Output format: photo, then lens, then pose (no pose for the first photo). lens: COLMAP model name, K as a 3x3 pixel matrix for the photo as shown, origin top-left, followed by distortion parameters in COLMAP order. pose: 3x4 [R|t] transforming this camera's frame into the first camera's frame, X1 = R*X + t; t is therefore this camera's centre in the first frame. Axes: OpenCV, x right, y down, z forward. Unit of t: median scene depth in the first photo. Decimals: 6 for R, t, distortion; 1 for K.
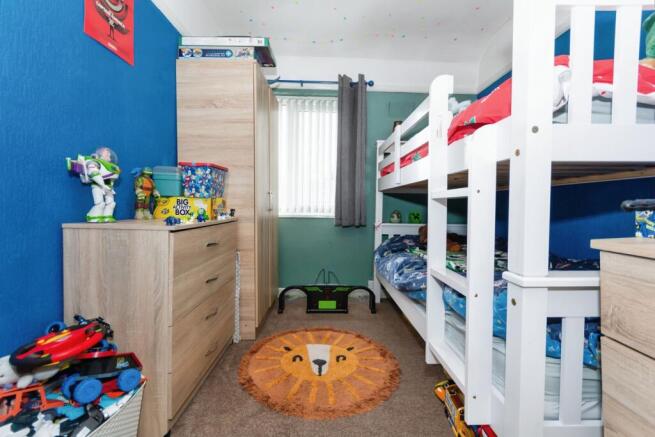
lens RADIAL K [[291.7, 0, 329.5], [0, 291.7, 215.1], [0, 0, 1]] dist [-0.001498, -0.000522]
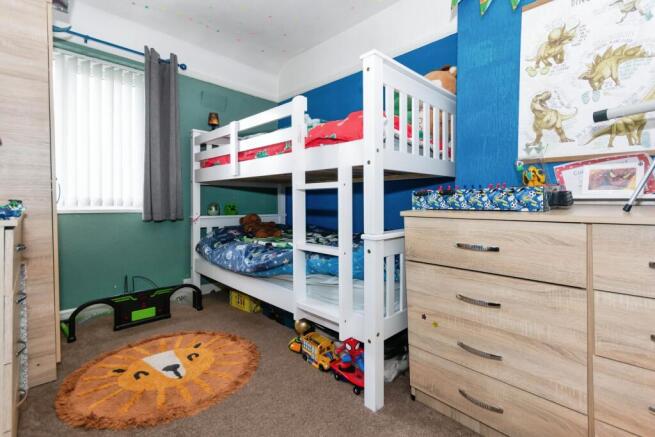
lens RADIAL K [[296.4, 0, 347.1], [0, 296.4, 204.0], [0, 0, 1]] dist [-0.000015, -0.000394]
pose [[0.706039, -0.012837, 0.708056, -0.257062], [0.027125, 0.999592, -0.008924, 0.015123], [-0.707653, 0.025507, 0.706100, -0.046183]]
